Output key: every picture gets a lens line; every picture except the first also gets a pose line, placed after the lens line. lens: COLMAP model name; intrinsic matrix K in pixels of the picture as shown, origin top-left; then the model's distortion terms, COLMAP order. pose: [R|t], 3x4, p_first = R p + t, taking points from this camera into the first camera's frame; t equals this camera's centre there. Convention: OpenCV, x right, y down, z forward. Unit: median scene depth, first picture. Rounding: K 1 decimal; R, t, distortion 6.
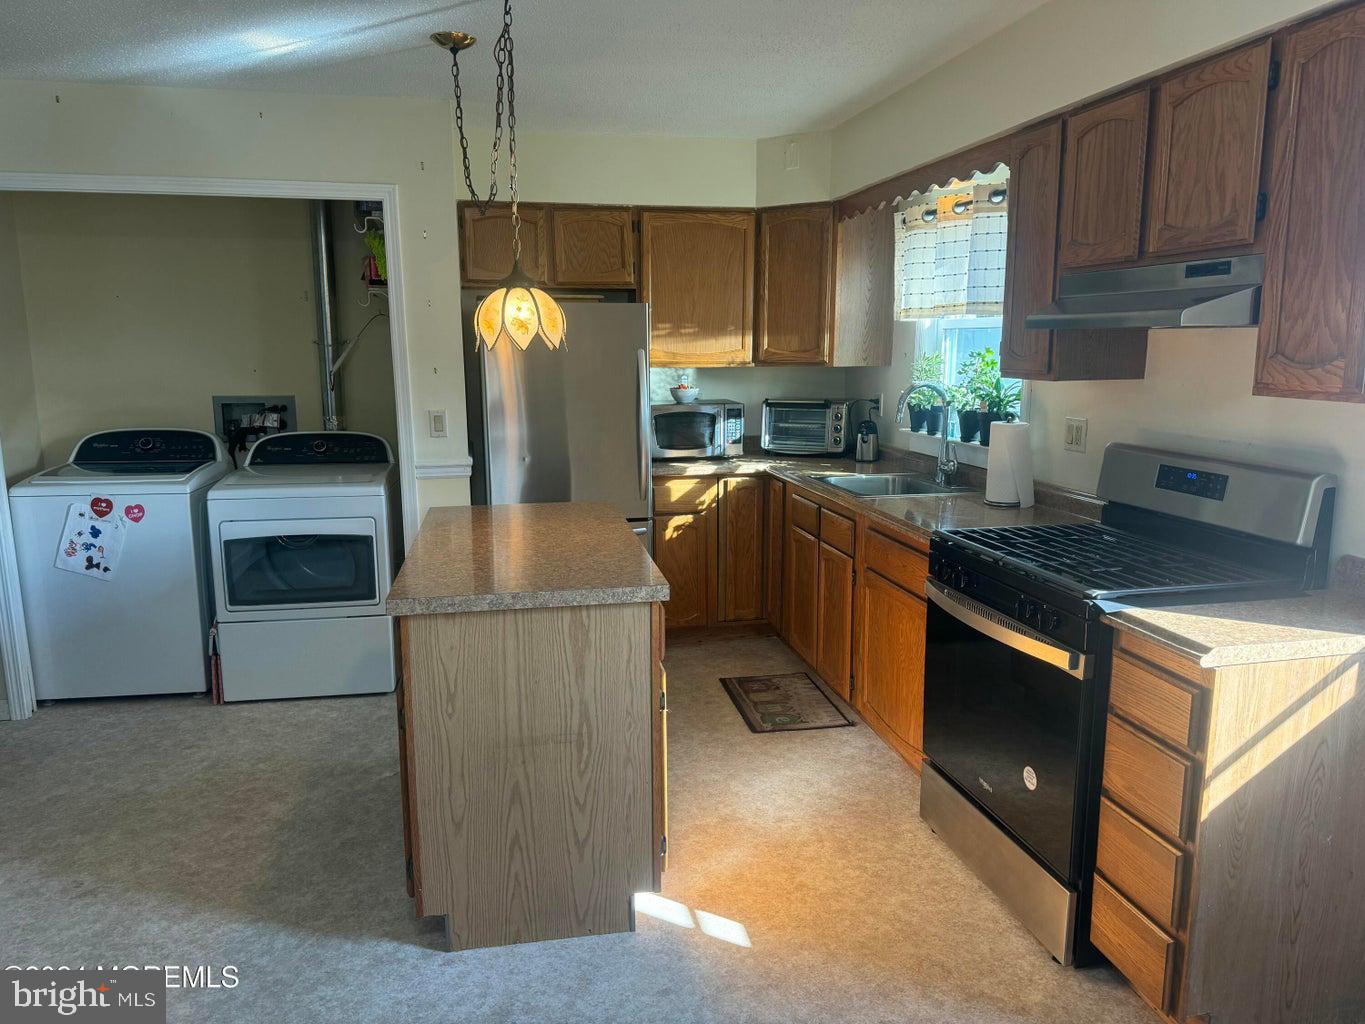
lens RADIAL K [[970.7, 0, 681.3], [0, 970.7, 517.2], [0, 0, 1]] dist [0.060604, -0.080867]
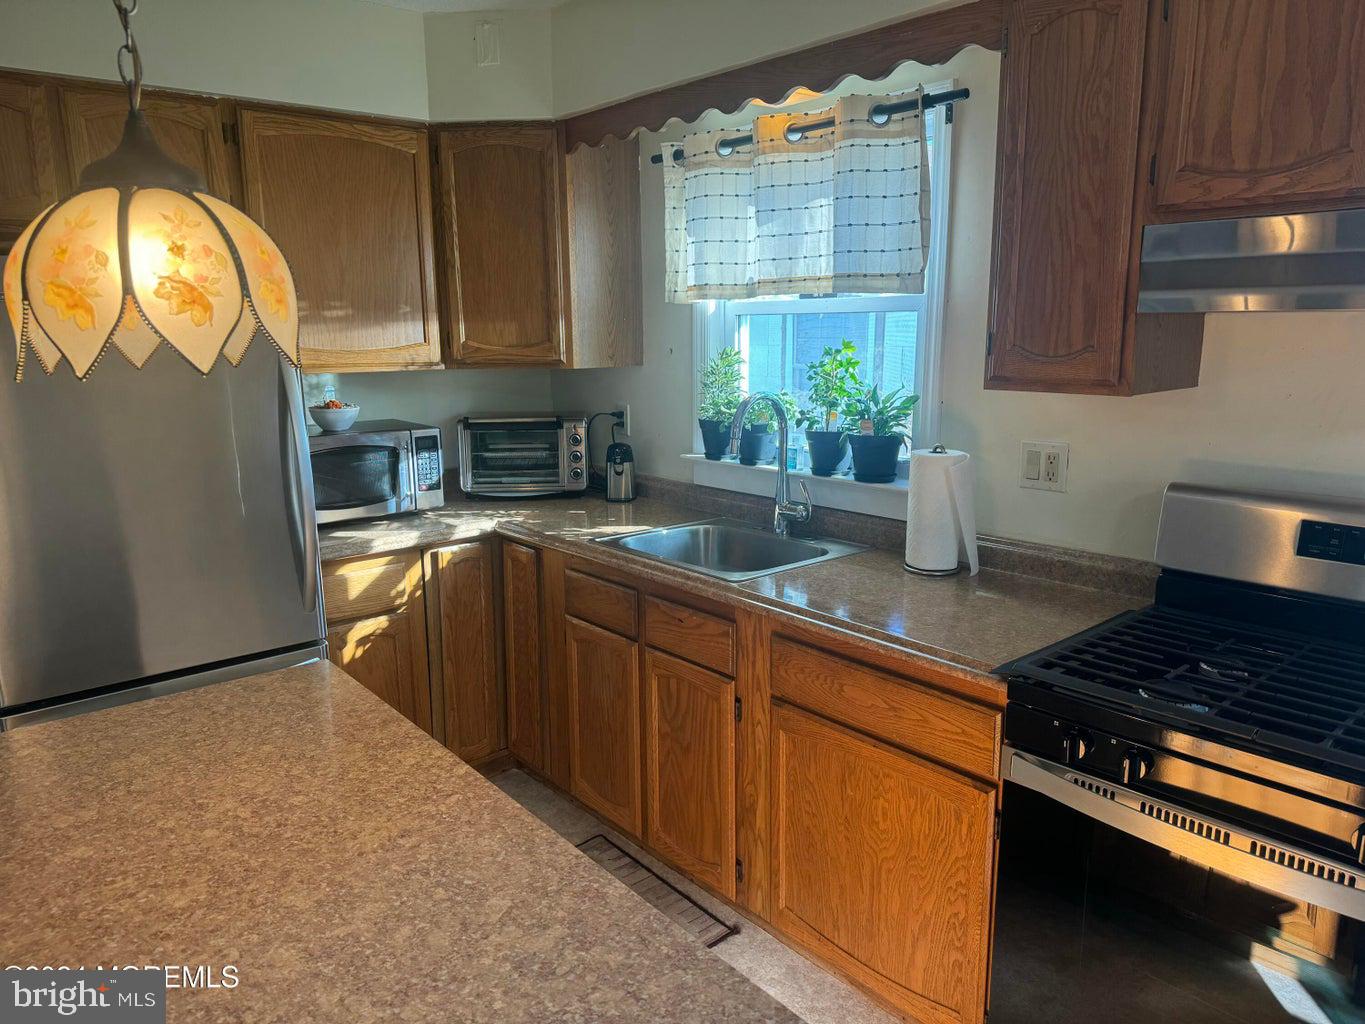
lens RADIAL K [[970.7, 0, 693.0], [0, 970.7, 516.3], [0, 0, 1]] dist [0.060604, -0.080867]
pose [[0.876105, -0.096995, 0.472262, -0.103380], [0.090439, 0.995228, 0.036627, -0.069267], [-0.473561, 0.010622, 0.880697, 0.363421]]
